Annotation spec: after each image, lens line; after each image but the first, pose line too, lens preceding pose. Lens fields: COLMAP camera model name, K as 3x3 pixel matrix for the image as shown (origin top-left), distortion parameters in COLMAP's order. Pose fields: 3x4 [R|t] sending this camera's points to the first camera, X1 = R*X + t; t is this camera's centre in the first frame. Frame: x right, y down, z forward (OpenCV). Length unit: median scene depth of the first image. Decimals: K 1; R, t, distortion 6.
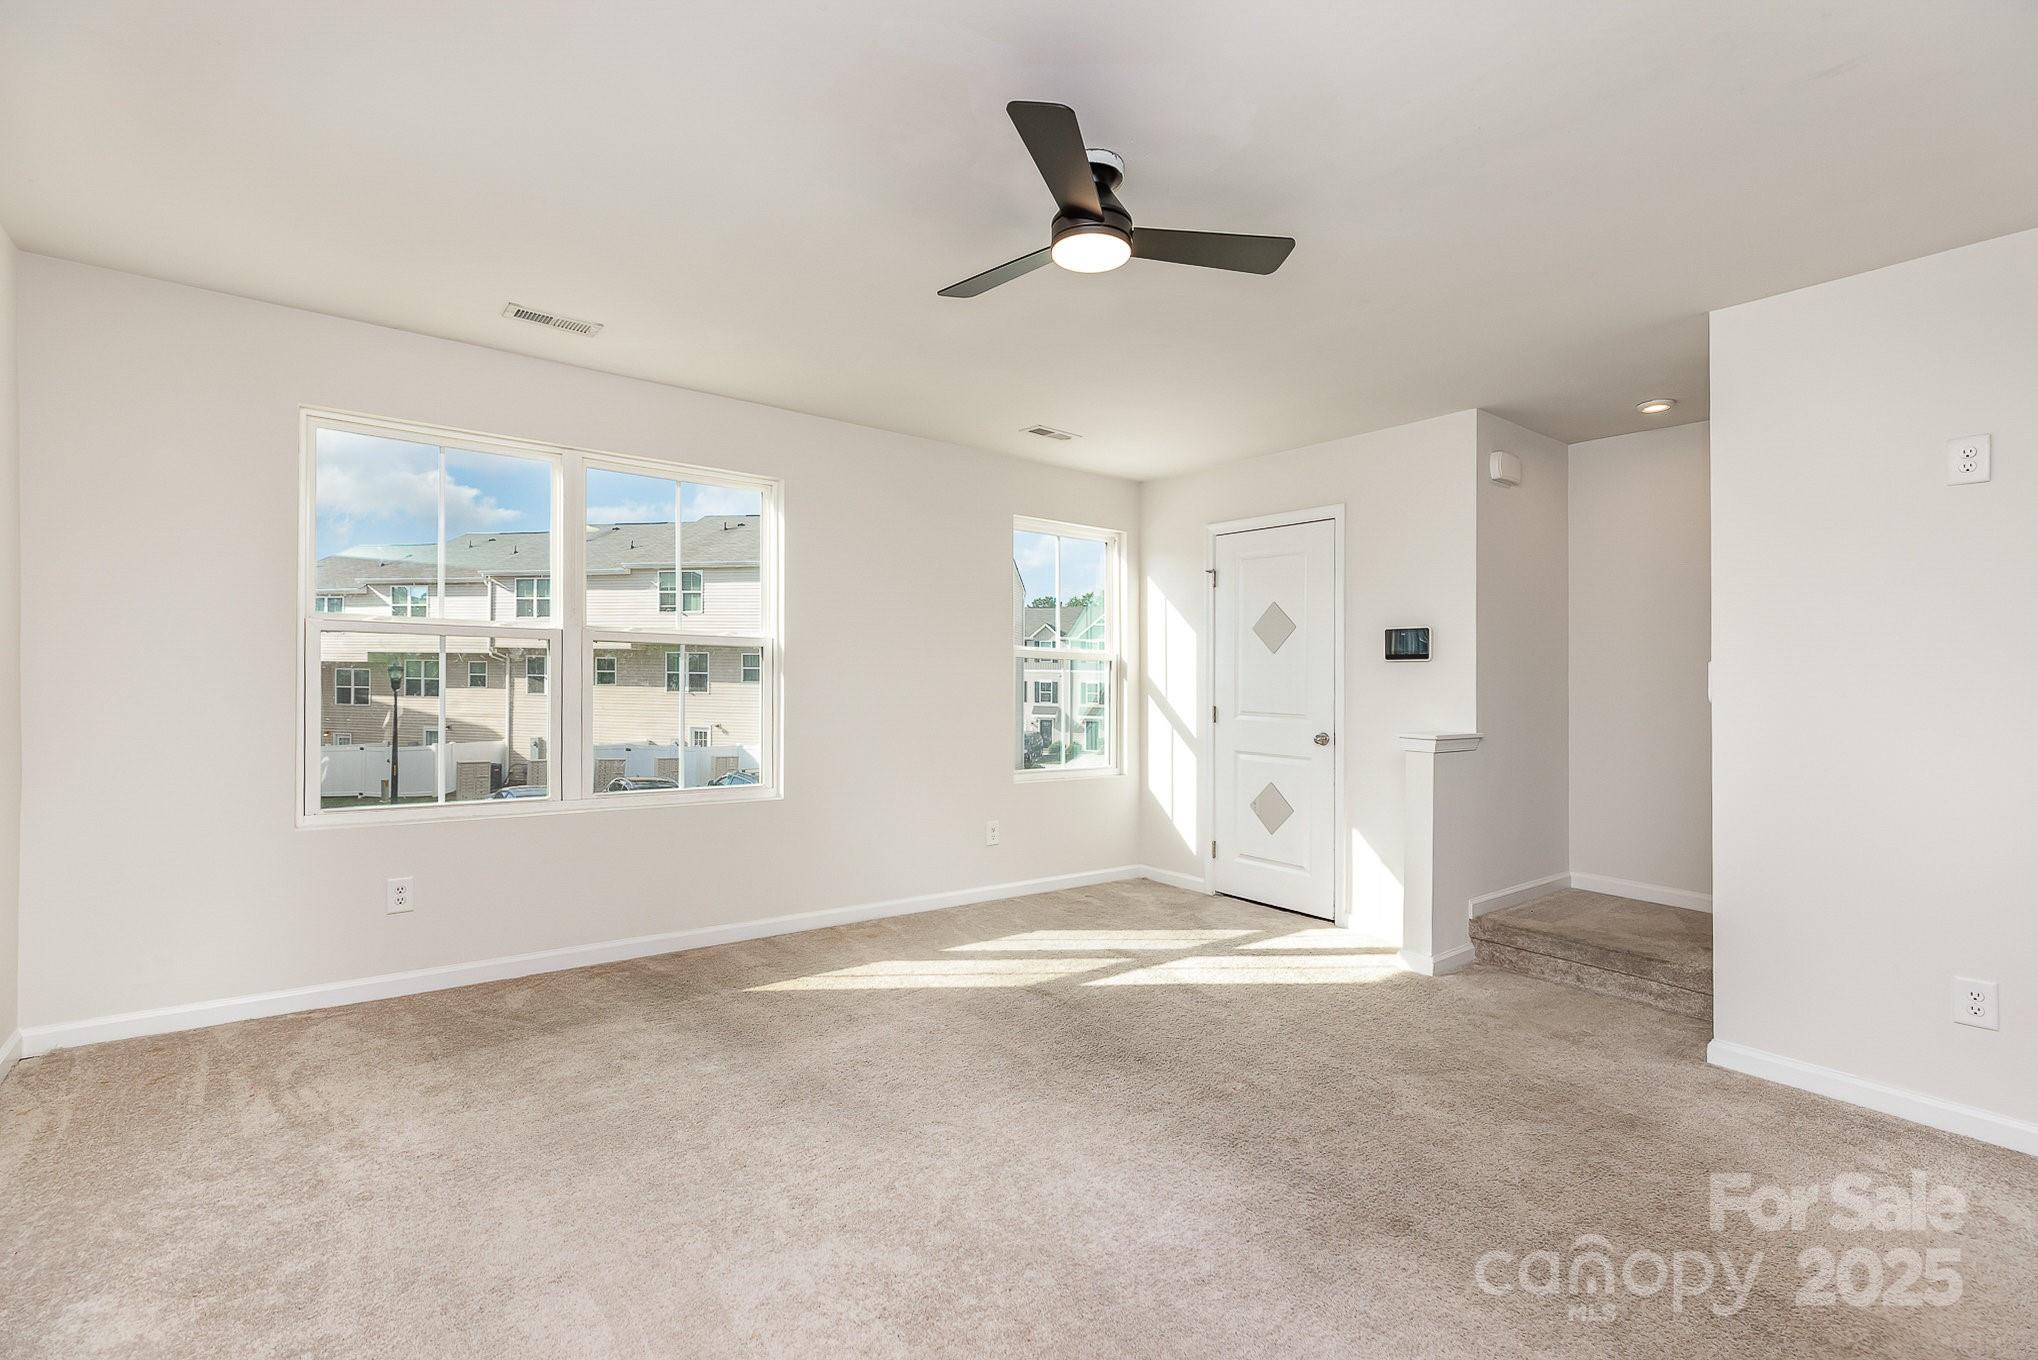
lens RADIAL K [[925.7, 0, 1000.8], [0, 925.7, 677.0], [0, 0, 1]] dist [-0.004491, -0.001186]
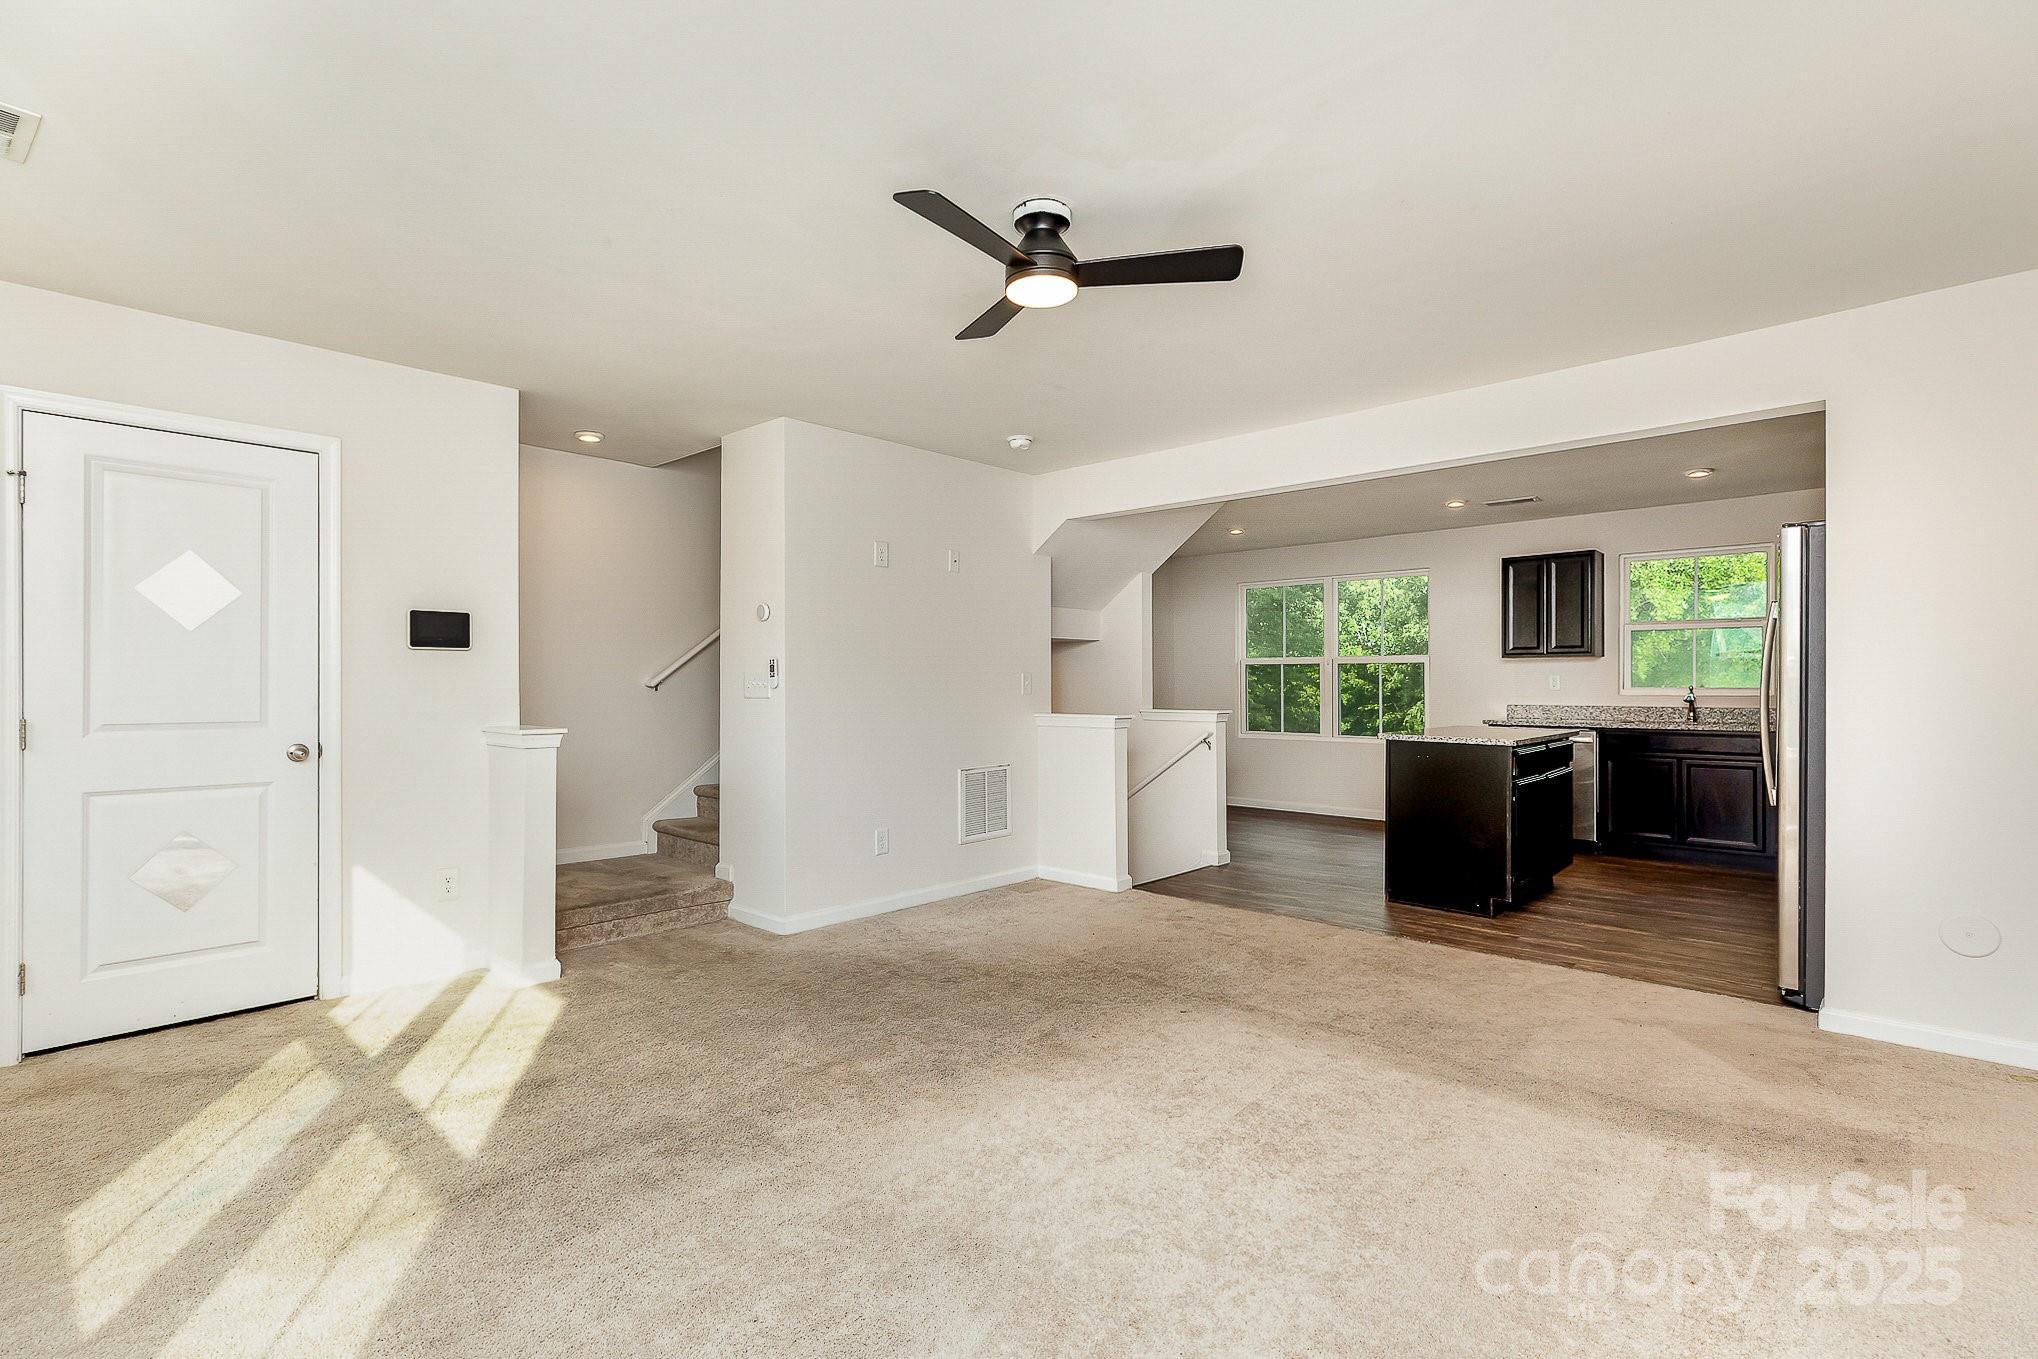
lens RADIAL K [[940.4, 0, 1010.8], [0, 940.4, 661.6], [0, 0, 1]] dist [-0.000686, -0.000315]
pose [[-0.178902, 0.004208, 0.983858, -0.530243], [-0.003896, 0.999980, -0.004986, -0.003504], [-0.983859, -0.004725, -0.178882, 0.649522]]
